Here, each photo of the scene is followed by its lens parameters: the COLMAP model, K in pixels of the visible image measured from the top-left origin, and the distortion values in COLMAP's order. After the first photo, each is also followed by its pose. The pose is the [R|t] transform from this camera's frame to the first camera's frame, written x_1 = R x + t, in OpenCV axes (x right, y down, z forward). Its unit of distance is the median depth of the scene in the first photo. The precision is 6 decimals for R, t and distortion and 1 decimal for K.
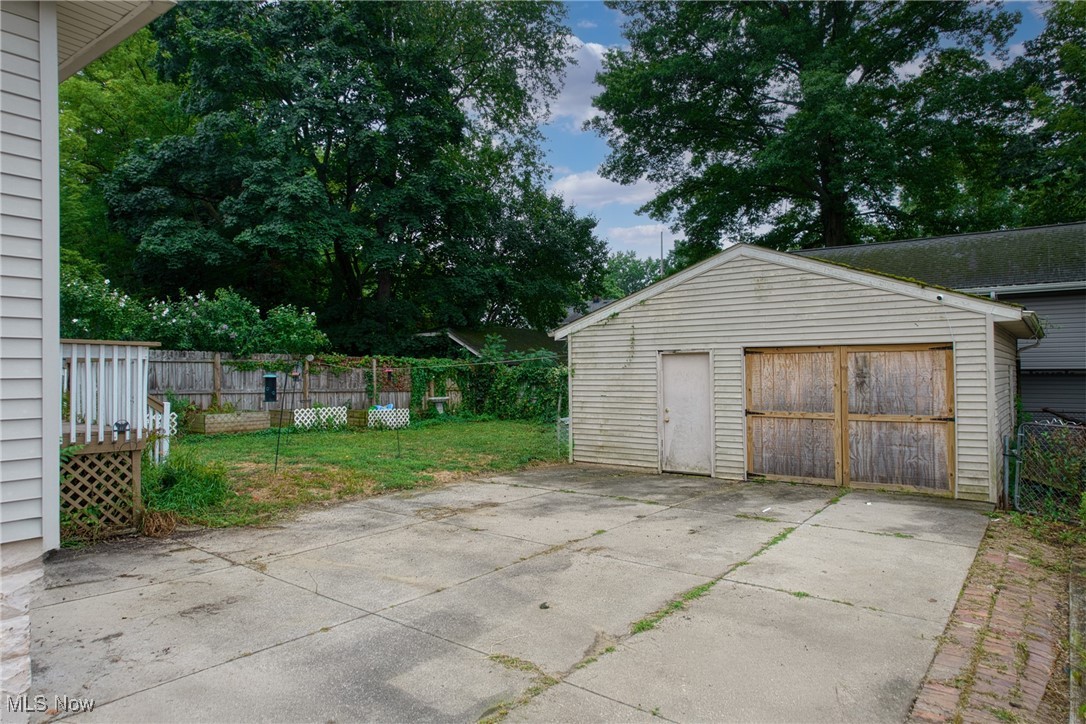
lens RADIAL K [[693.0, 0, 542.9], [0, 693.0, 366.9], [0, 0, 1]] dist [-0.075893, 0.069947]
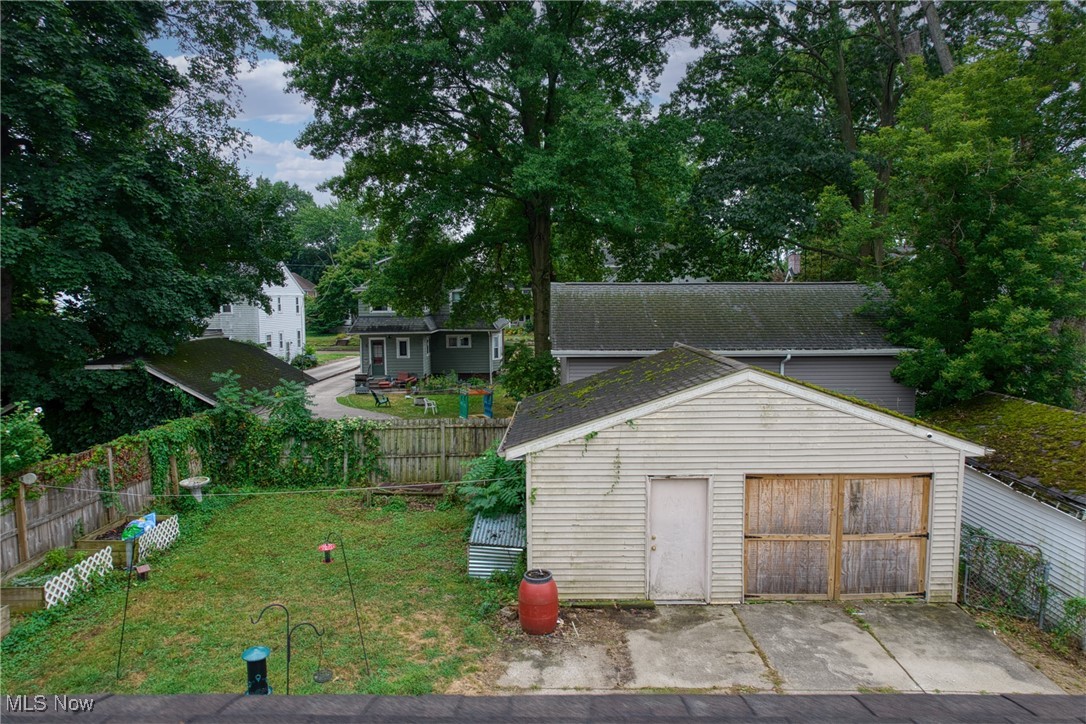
lens RADIAL K [[693.0, 0, 542.9], [0, 693.0, 366.9], [0, 0, 1]] dist [-0.075893, 0.069947]
pose [[0.808693, -0.055552, 0.585602, -0.505005], [-0.001234, 0.995368, 0.096128, -0.273213], [-0.588230, -0.078460, 0.804879, 0.396715]]
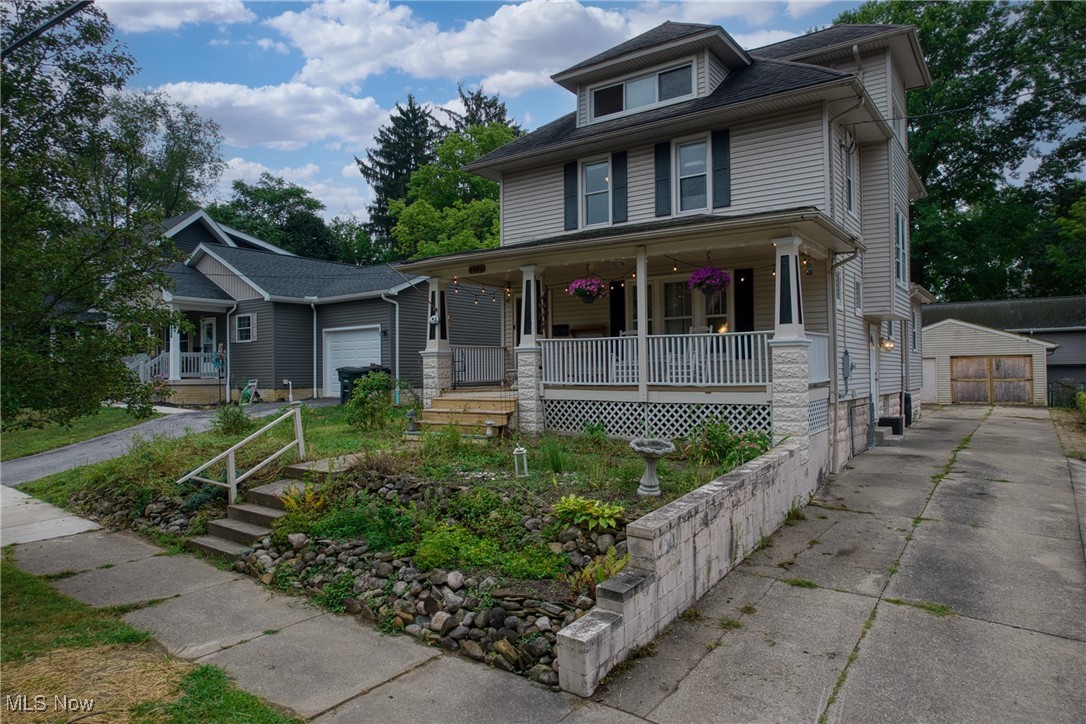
lens RADIAL K [[693.0, 0, 542.9], [0, 693.0, 366.9], [0, 0, 1]] dist [-0.075893, 0.069947]
pose [[0.999643, -0.002465, 0.026596, -1.407403], [0.002661, 0.999969, -0.007343, 0.031176], [-0.026577, 0.007411, 0.999619, -1.671985]]
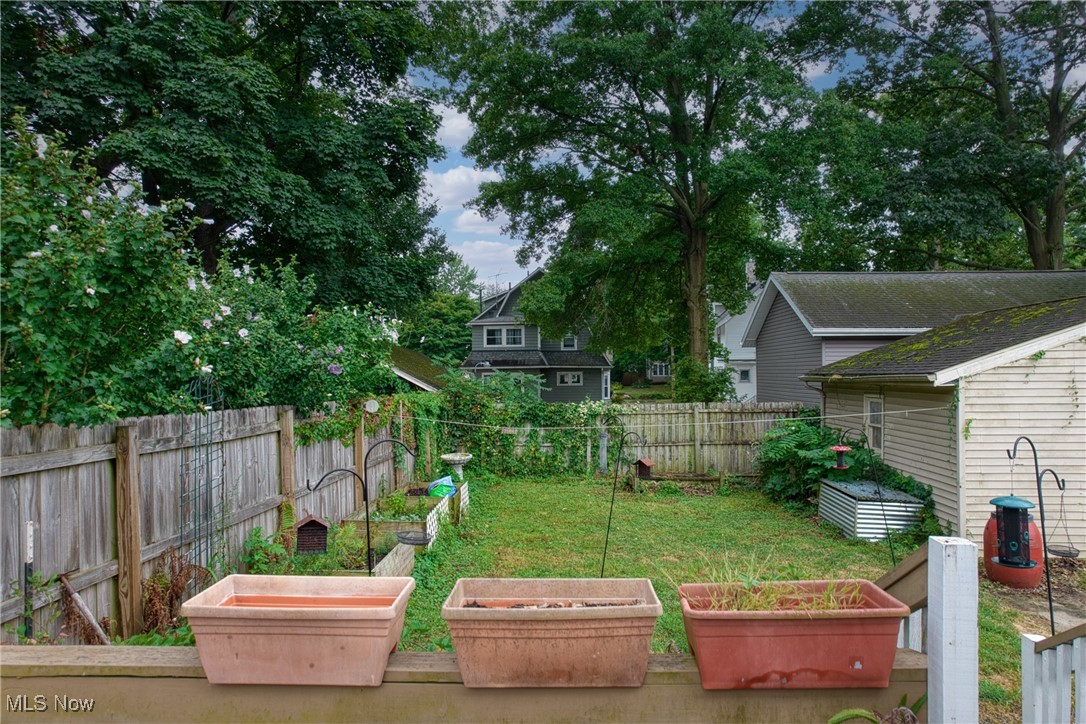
lens RADIAL K [[693.0, 0, 542.9], [0, 693.0, 366.9], [0, 0, 1]] dist [-0.075893, 0.069947]
pose [[0.833648, 0.004823, 0.552275, -0.828927], [-0.000773, 0.999971, -0.007566, -0.062841], [-0.552295, 0.005881, 0.833628, 0.782903]]
